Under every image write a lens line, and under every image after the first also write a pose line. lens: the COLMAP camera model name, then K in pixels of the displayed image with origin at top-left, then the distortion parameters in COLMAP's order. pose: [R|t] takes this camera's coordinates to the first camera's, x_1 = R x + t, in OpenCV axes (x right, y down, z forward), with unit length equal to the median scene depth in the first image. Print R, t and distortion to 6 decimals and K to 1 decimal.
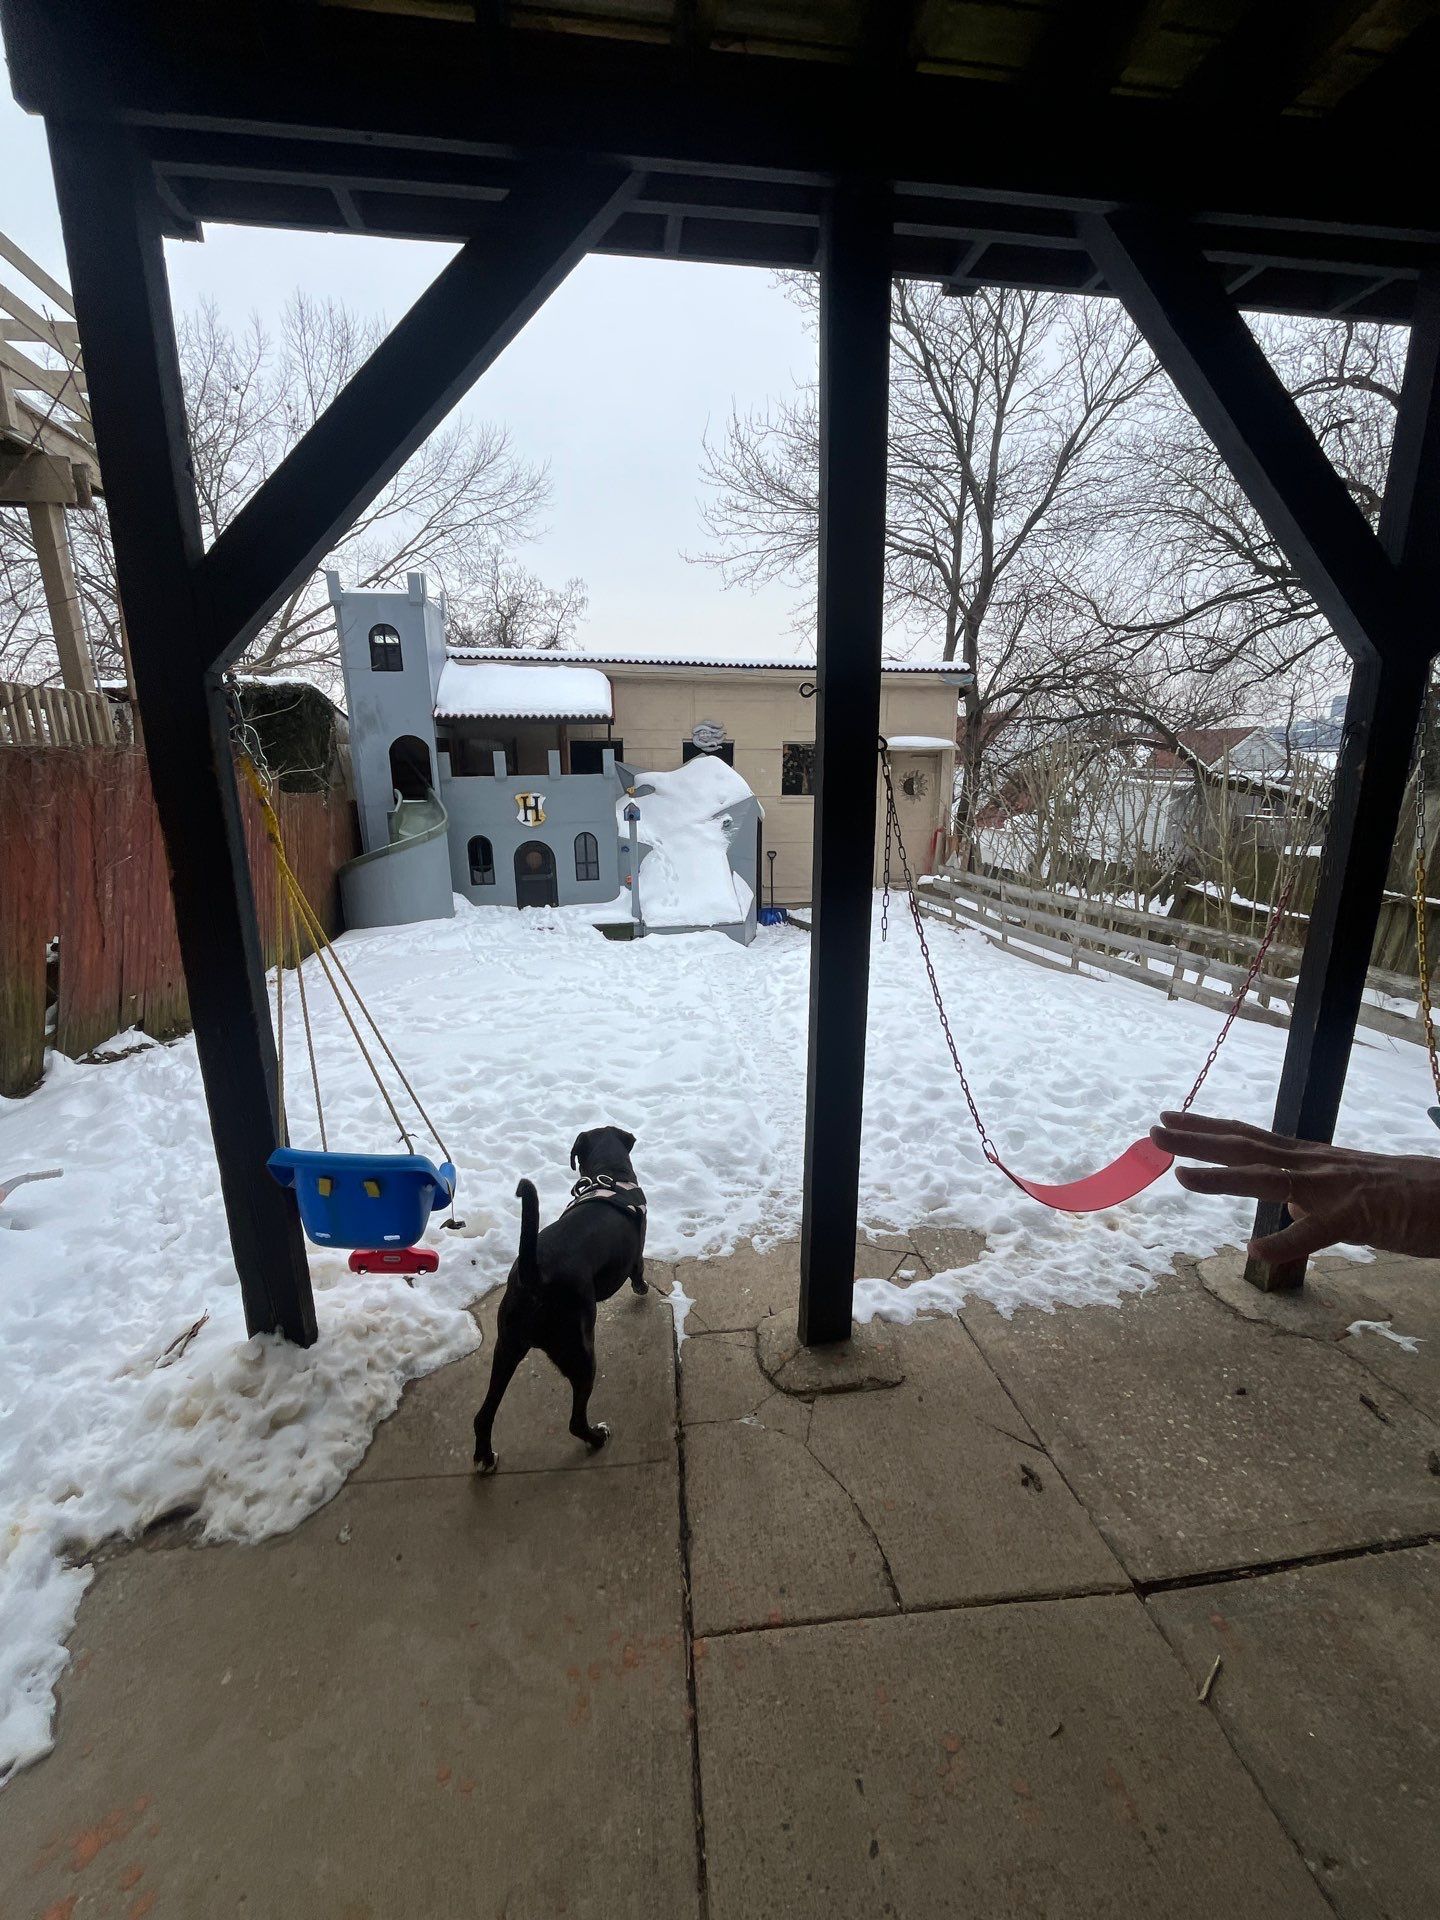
lens RADIAL K [[781.1, 0, 703.1], [0, 781.1, 963.1], [0, 0, 1]] dist [-0.002006, 0.000461]
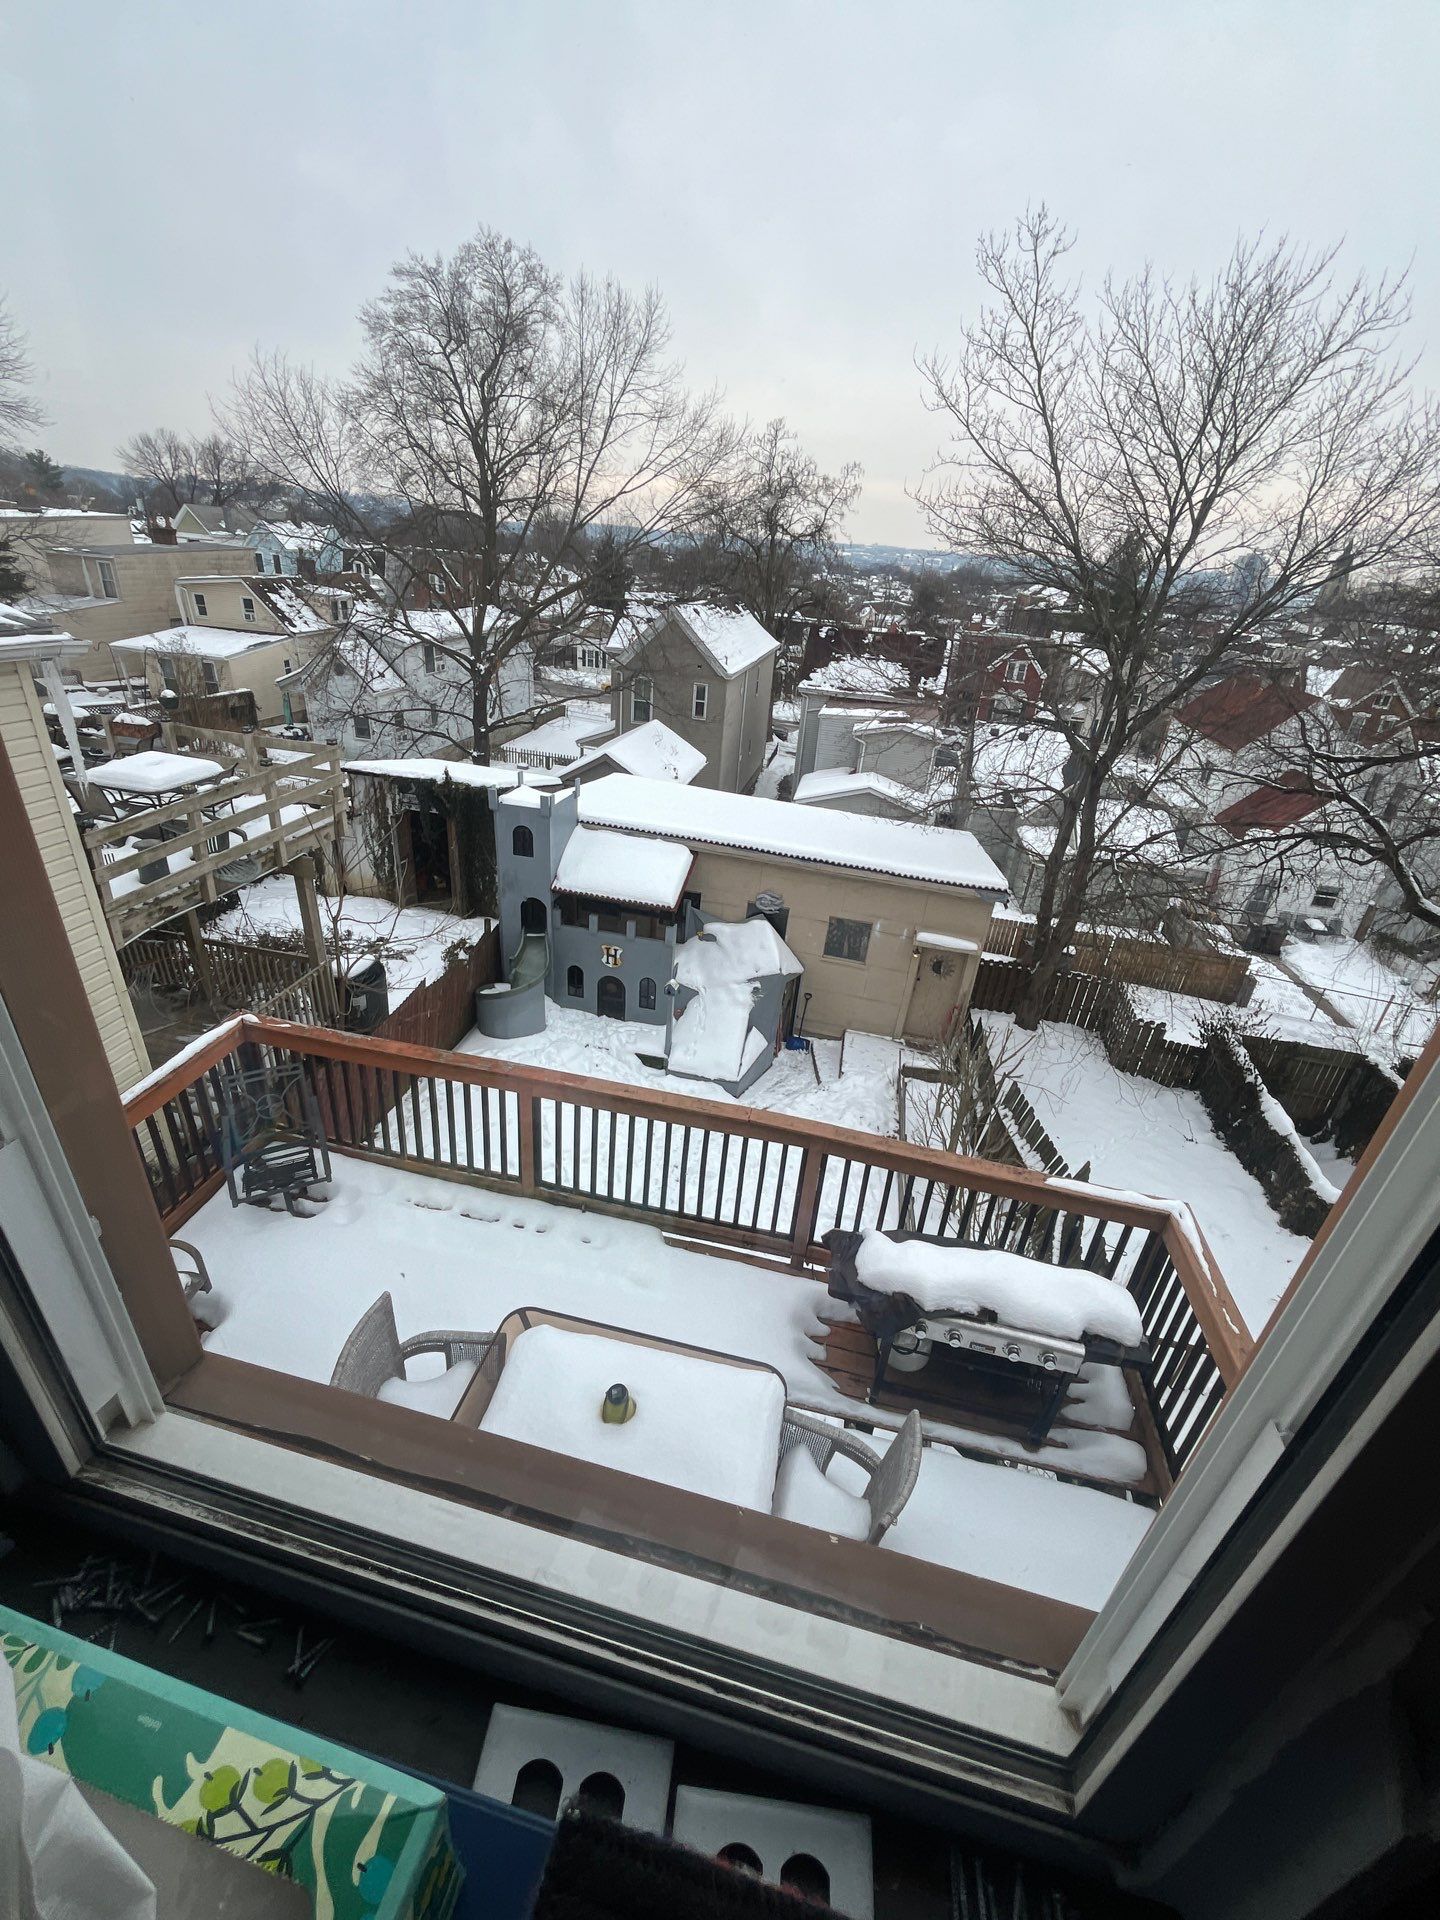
lens RADIAL K [[781.1, 0, 703.1], [0, 781.1, 963.1], [0, 0, 1]] dist [-0.002006, 0.000461]
pose [[0.933744, 0.237549, -0.267754, 0.285994], [-0.171612, 0.953562, 0.247526, -0.529372], [0.314119, -0.185176, 0.931149, -0.216285]]
